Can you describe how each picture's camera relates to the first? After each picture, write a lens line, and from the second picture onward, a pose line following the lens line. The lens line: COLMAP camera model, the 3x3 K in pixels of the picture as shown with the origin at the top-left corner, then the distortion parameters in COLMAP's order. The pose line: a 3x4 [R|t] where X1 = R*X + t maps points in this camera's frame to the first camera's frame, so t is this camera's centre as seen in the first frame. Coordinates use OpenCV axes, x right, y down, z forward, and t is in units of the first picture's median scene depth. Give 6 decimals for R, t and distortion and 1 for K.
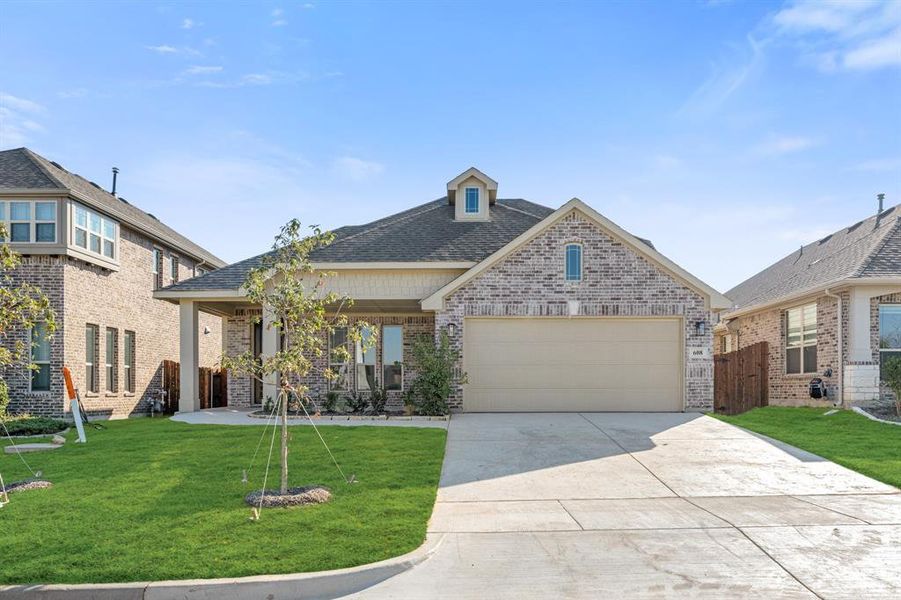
lens RADIAL K [[369.4, 0, 455.8], [0, 369.4, 308.6], [0, 0, 1]] dist [-0.000609, -0.000125]
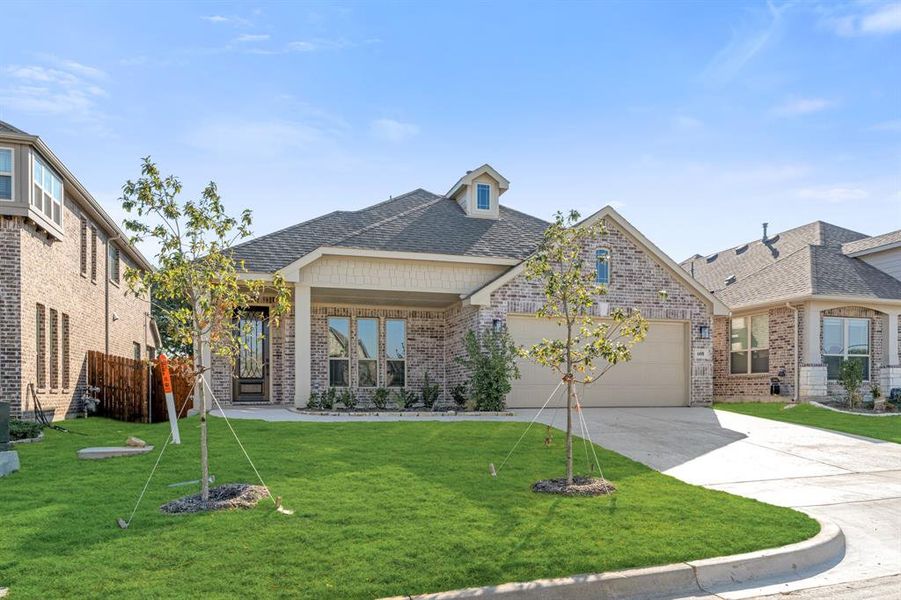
lens RADIAL K [[376.6, 0, 450.5], [0, 376.6, 307.4], [0, 0, 1]] dist [-0.000345, 0.000035]
pose [[0.981521, 0.042763, 0.186513, -0.288912], [-0.043619, 0.999048, 0.000485, 0.010826], [-0.186315, -0.008612, 0.982452, 0.017883]]
